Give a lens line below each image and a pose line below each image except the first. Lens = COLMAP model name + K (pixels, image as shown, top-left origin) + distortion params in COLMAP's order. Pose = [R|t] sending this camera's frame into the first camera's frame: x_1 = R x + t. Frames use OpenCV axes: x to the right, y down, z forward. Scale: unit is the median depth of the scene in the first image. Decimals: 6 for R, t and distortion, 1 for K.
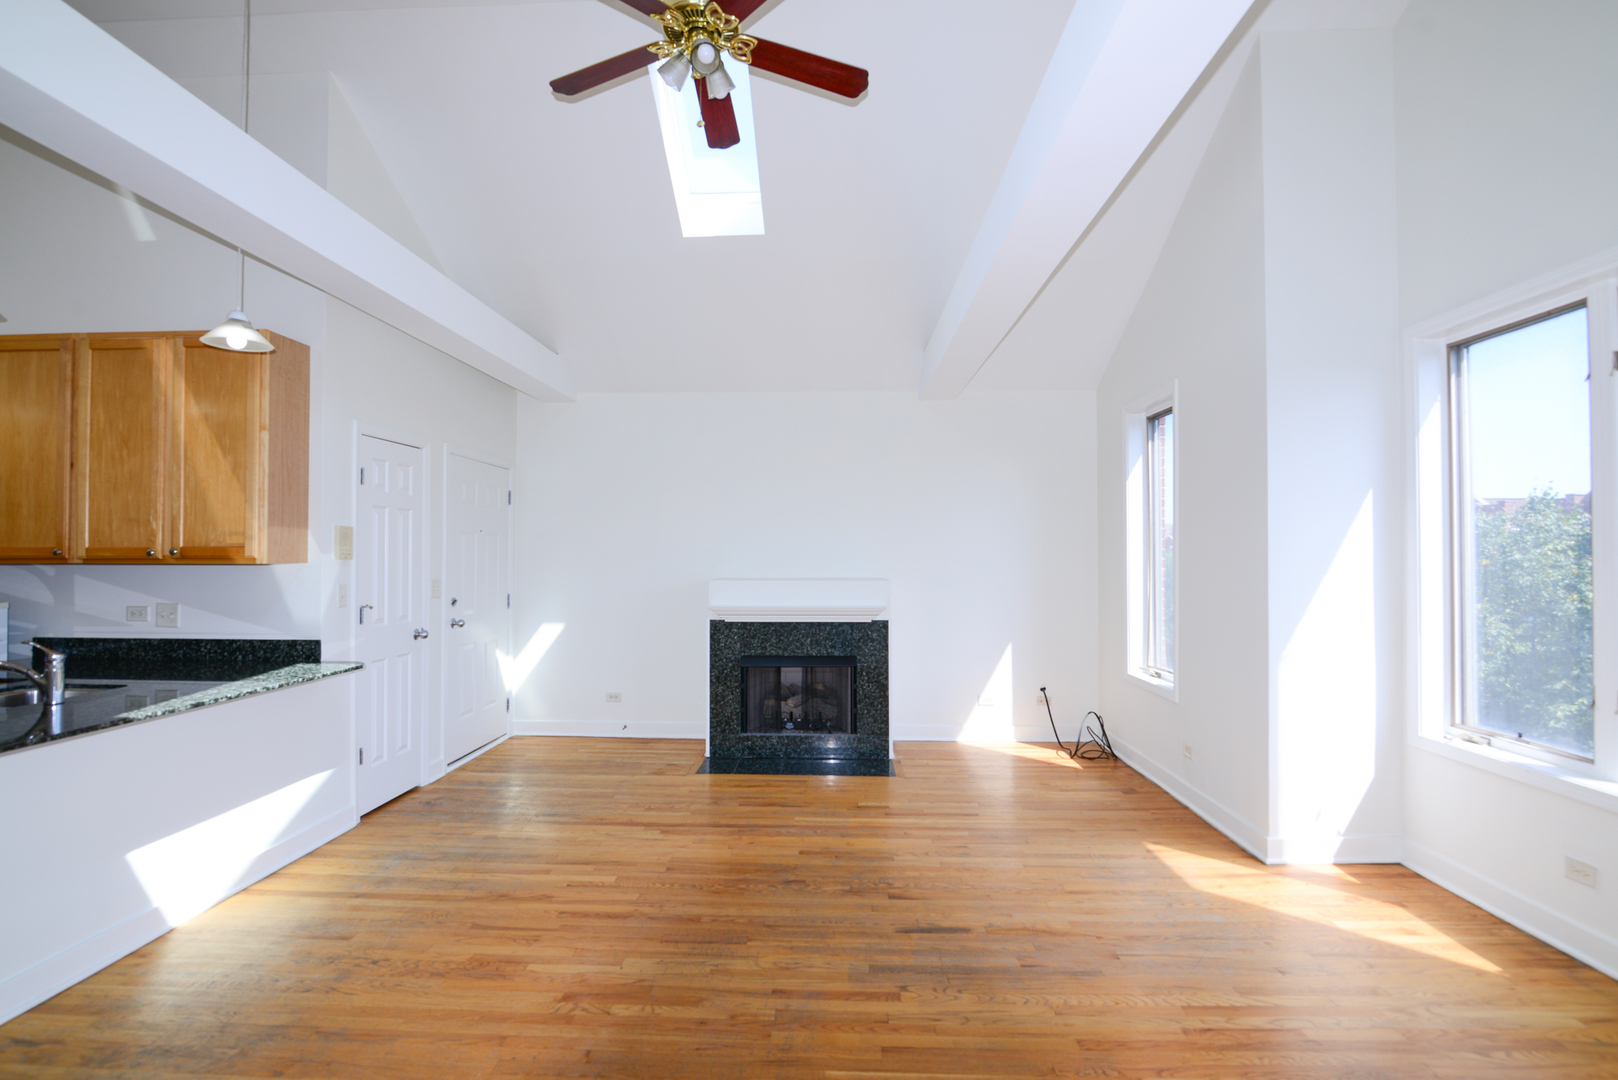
lens RADIAL K [[771.9, 0, 799.8], [0, 771.9, 543.5], [0, 0, 1]] dist [-0.017804, 0.000054]
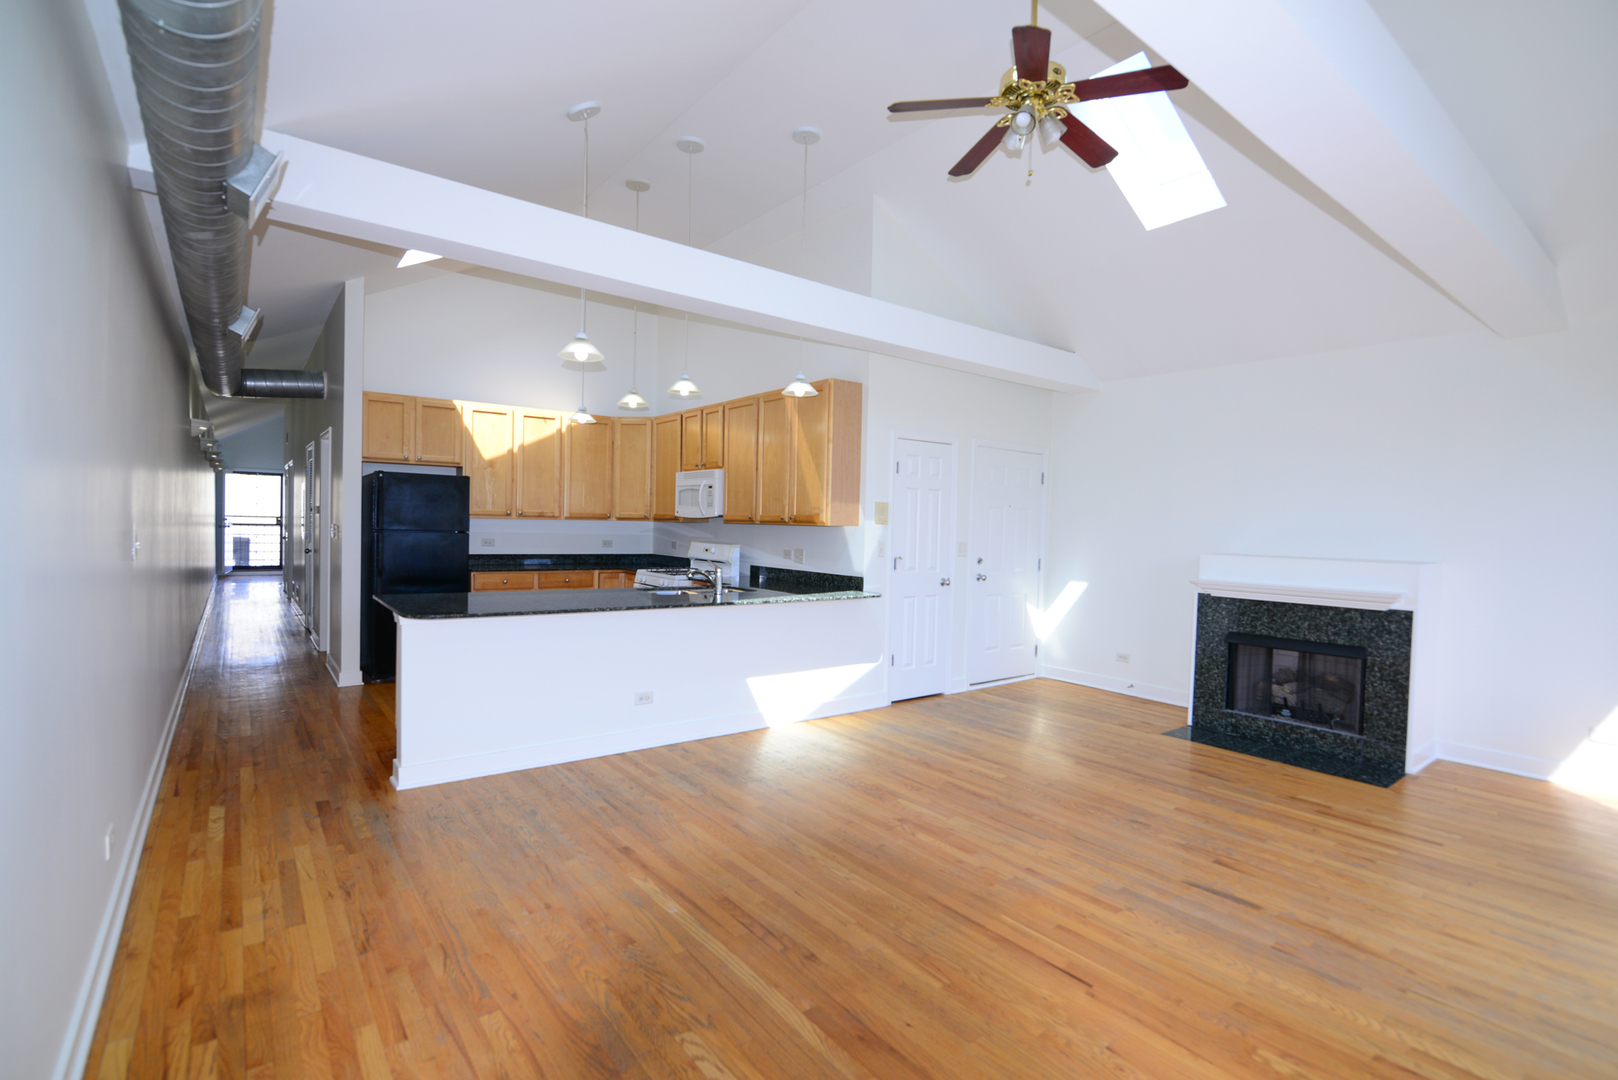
lens RADIAL K [[742.1, 0, 809.0], [0, 742.1, 540.0], [0, 0, 1]] dist [-0.017548, 0.000173]
pose [[0.647780, 0.032851, -0.761119, 0.383004], [-0.012902, 0.999400, 0.032156, 0.005643], [0.761718, -0.011010, 0.647815, -0.032313]]
